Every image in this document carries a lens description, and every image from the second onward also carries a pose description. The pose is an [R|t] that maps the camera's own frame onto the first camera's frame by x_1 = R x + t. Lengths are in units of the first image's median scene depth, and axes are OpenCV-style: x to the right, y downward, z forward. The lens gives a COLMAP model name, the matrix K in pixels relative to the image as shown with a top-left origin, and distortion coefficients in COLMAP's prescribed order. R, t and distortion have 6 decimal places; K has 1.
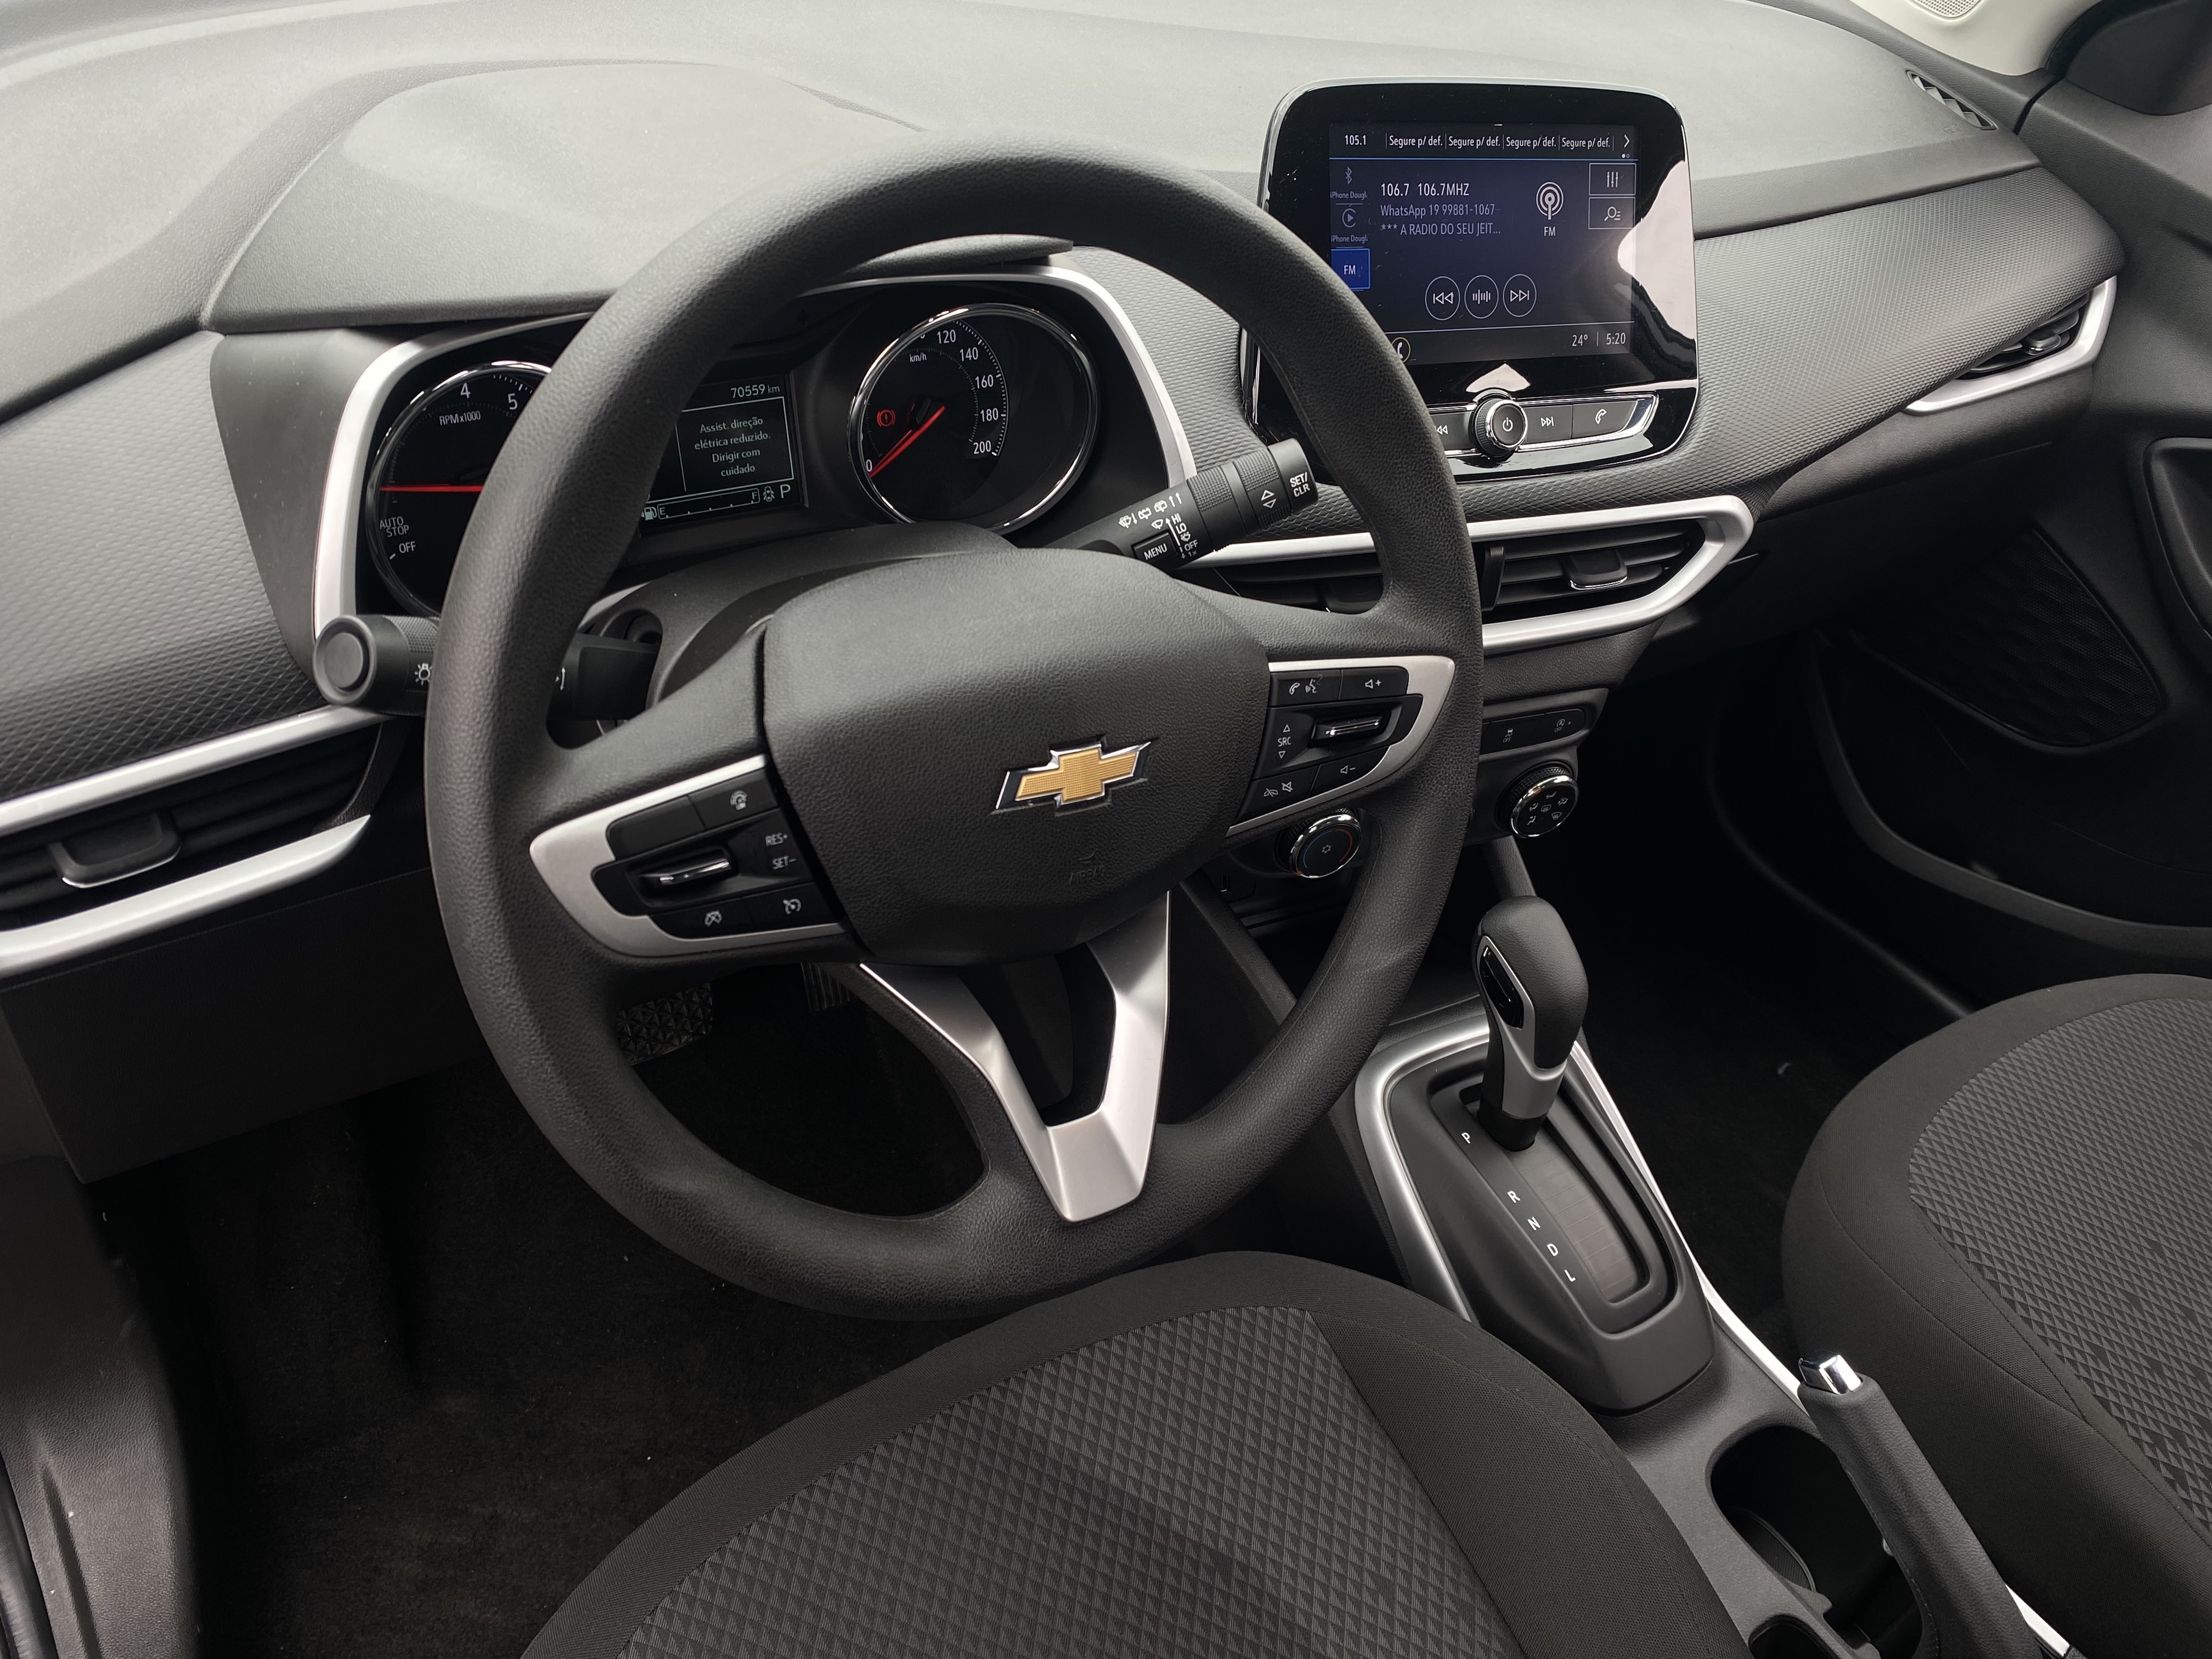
lens RADIAL K [[1665.6, 0, 1106.0], [0, 1665.6, 829.5], [0, 0, 1]] dist [0.024567, -0.008472]
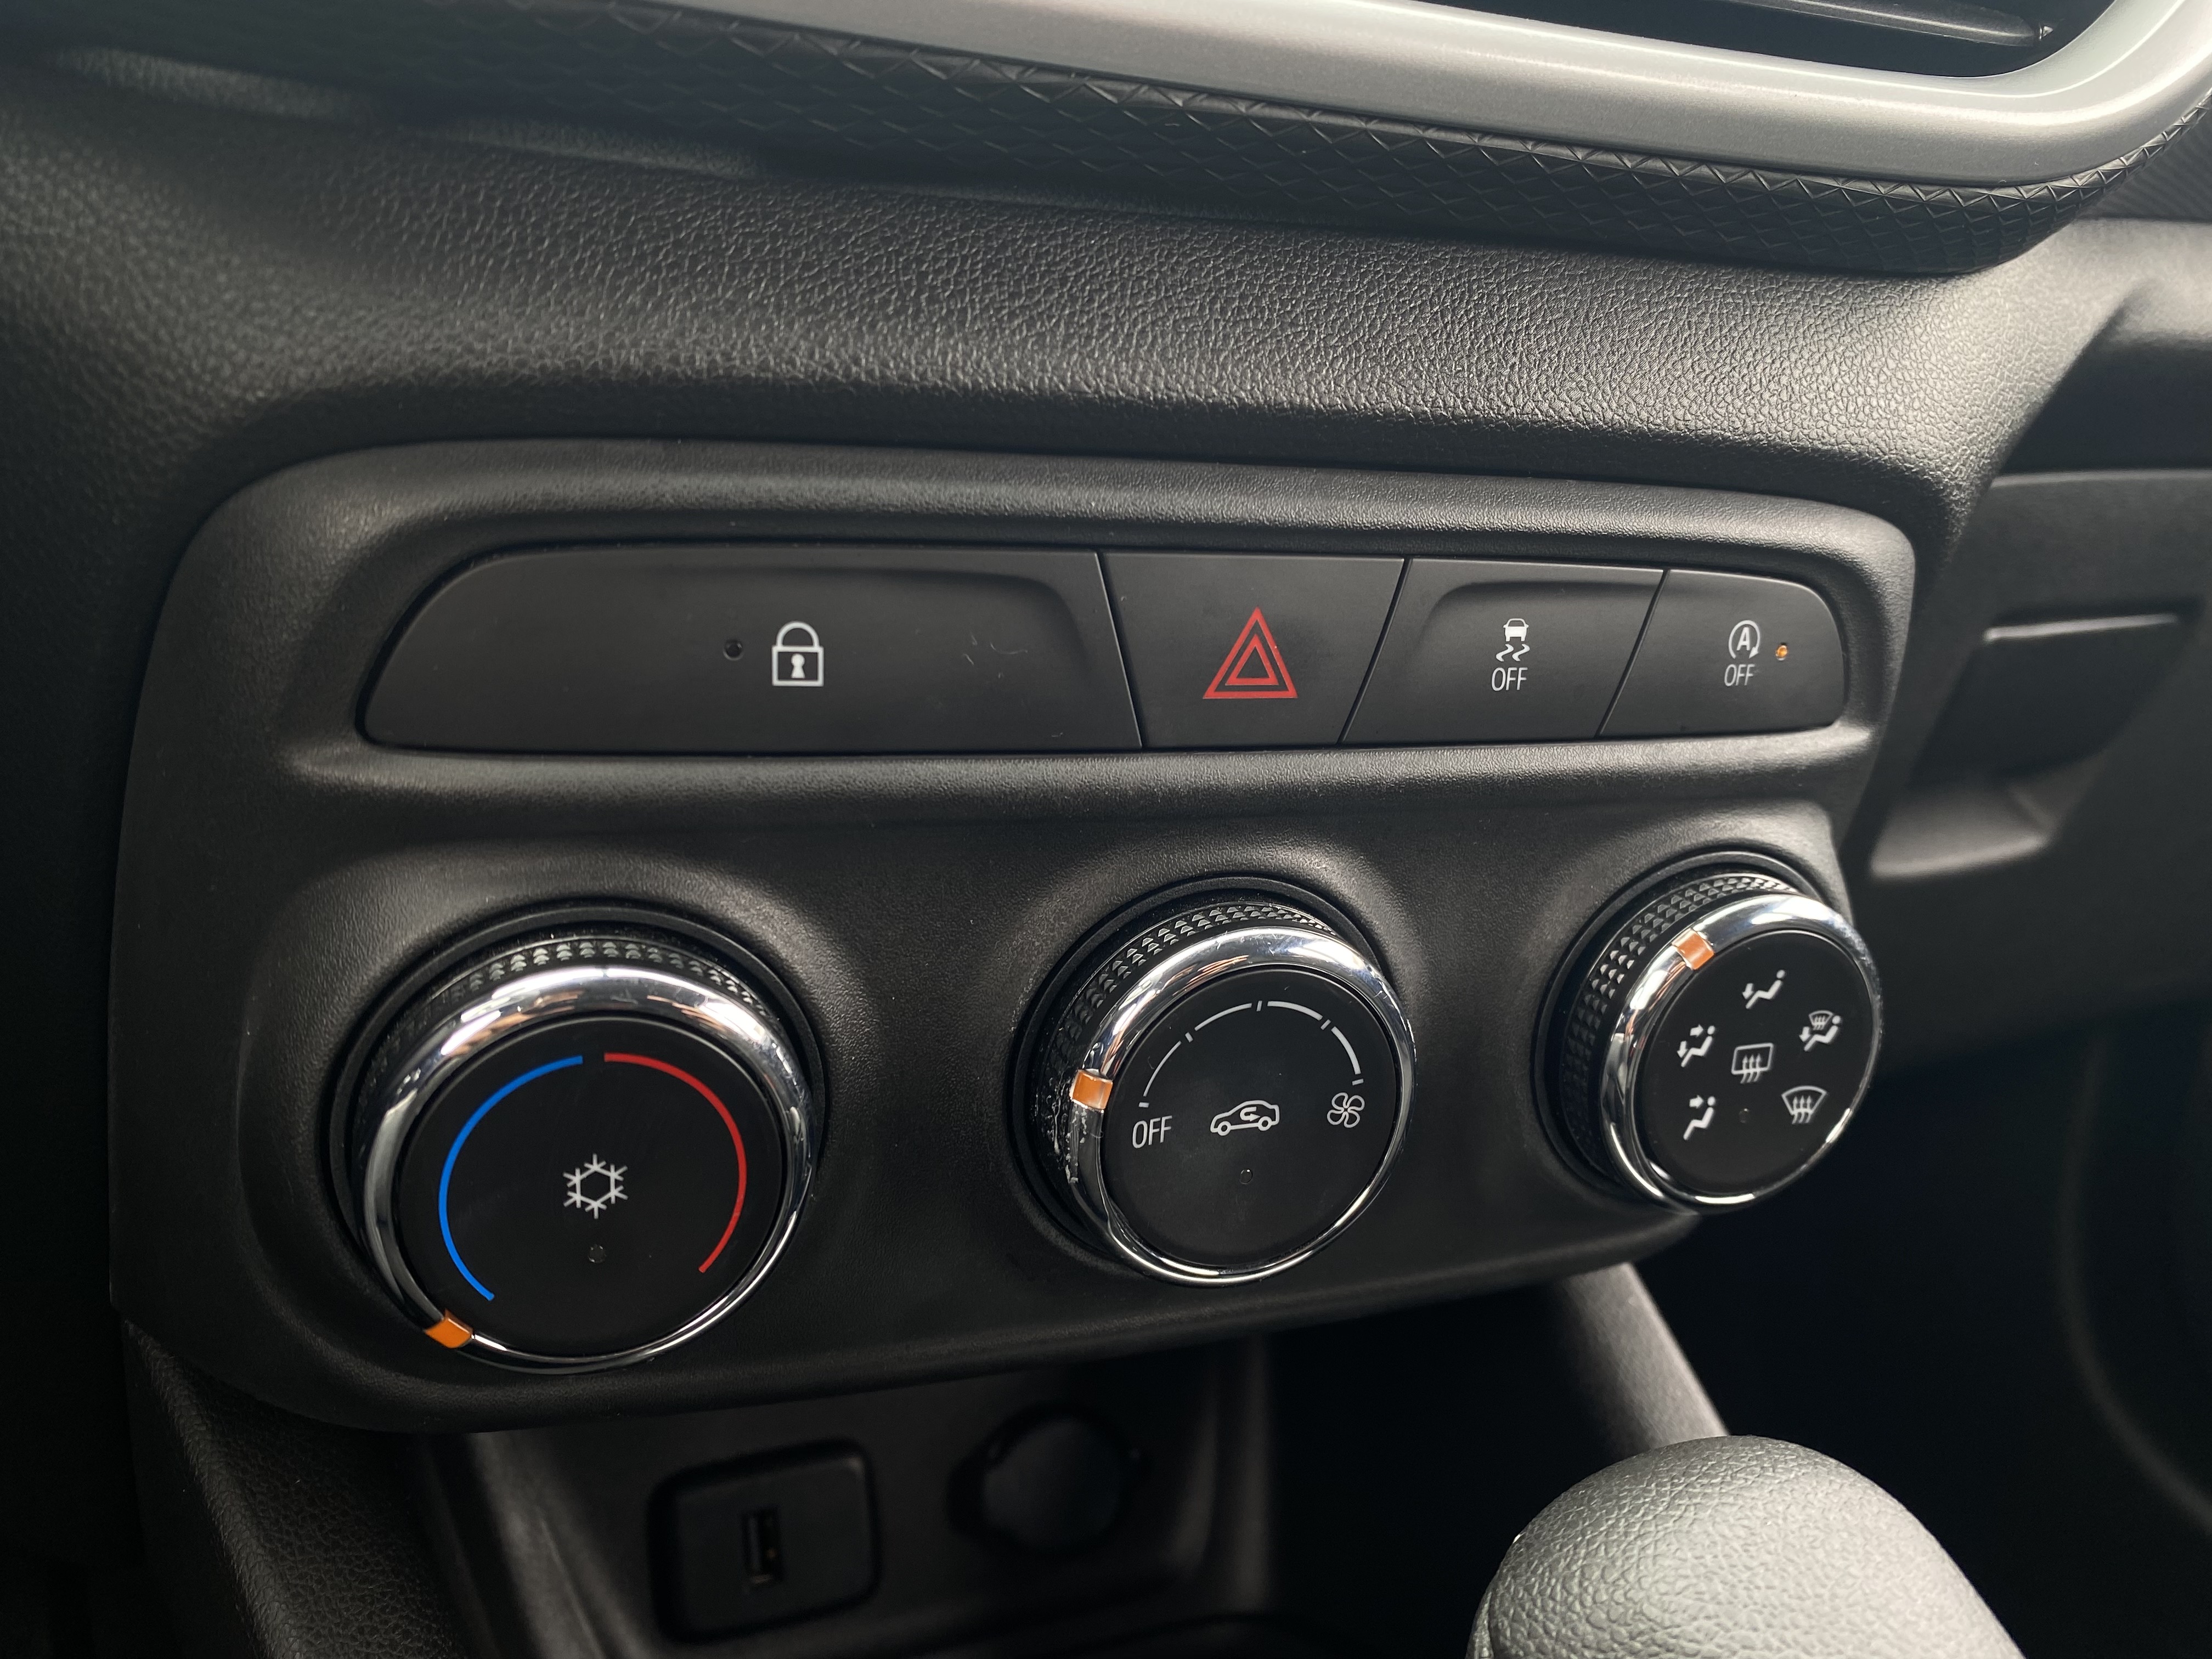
lens RADIAL K [[1625.3, 0, 1112.5], [0, 1625.3, 835.2], [0, 0, 1]] dist [0.091432, -0.179273]
pose [[0.995811, -0.067041, -0.062169, 0.238581], [0.033953, 0.902494, -0.429363, 0.066489], [0.084893, 0.425453, 0.900990, 0.962947]]
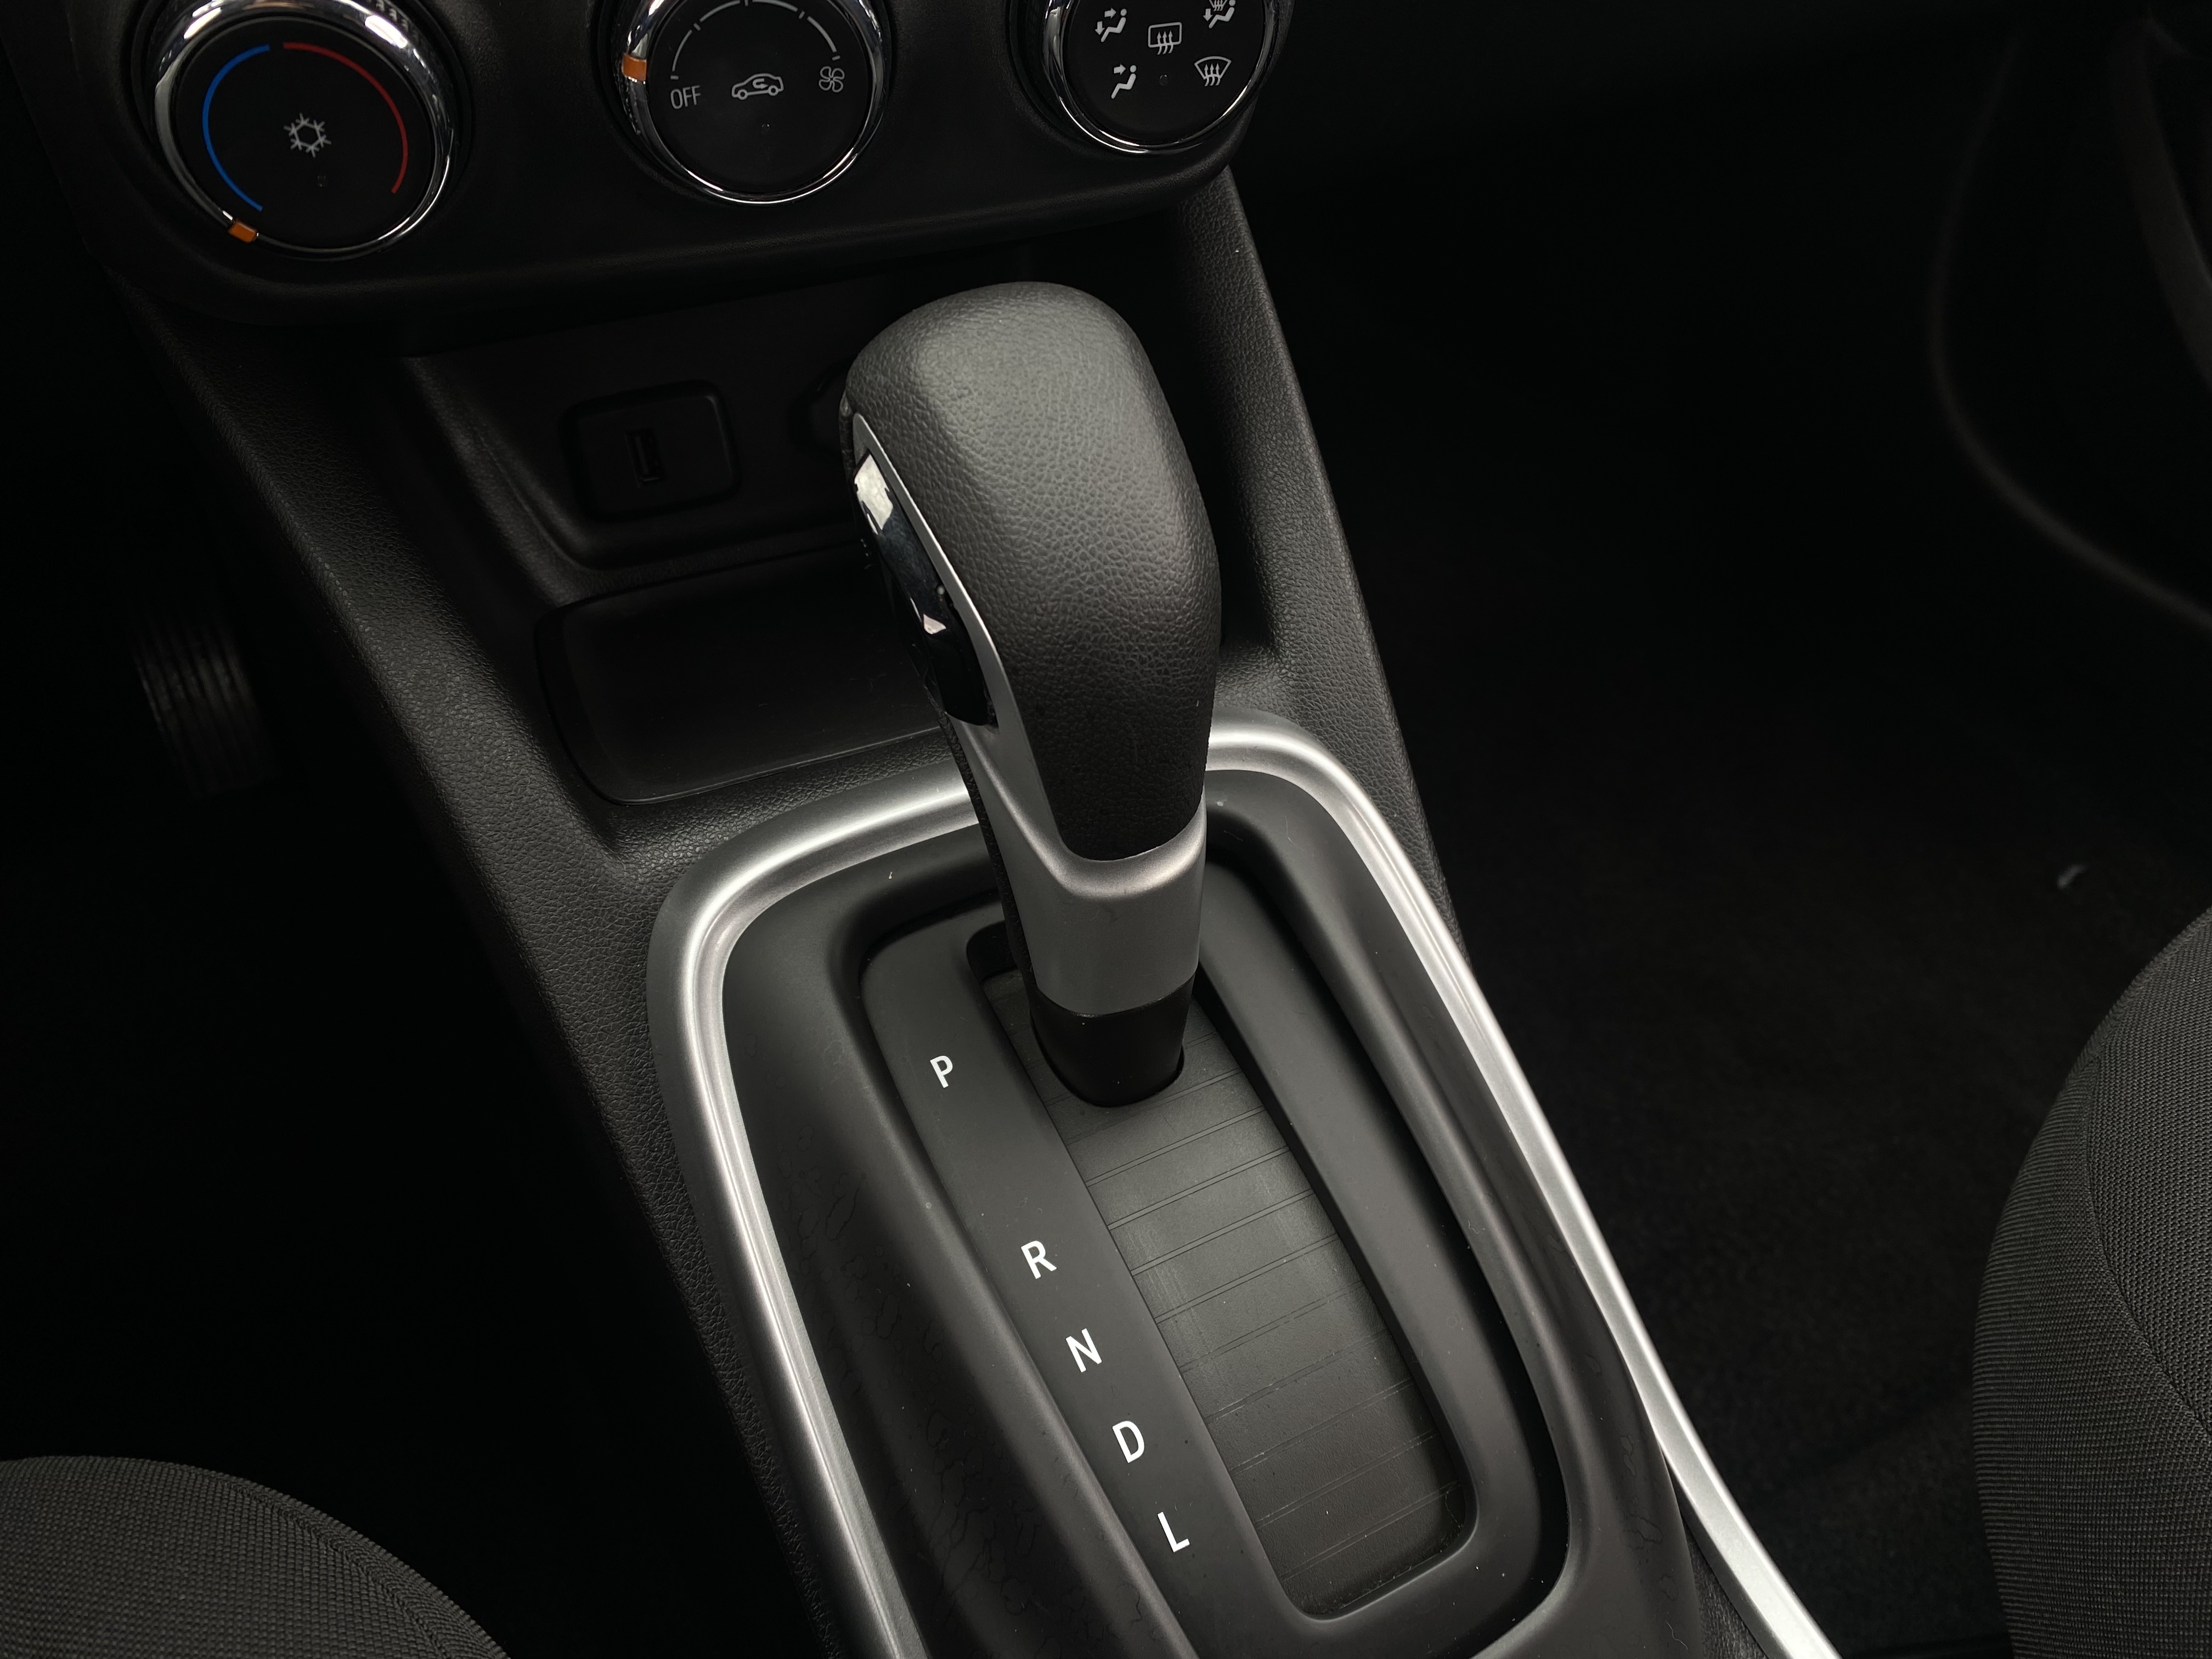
lens RADIAL K [[1708.3, 0, 1106.0], [0, 1708.3, 829.5], [0, 0, 1]] dist [-0.092879, 0.118226]
pose [[0.986768, -0.014055, -0.161528, 0.374637], [0.030627, 0.994459, 0.100566, 0.127936], [0.159219, -0.104183, 0.981731, 0.836401]]
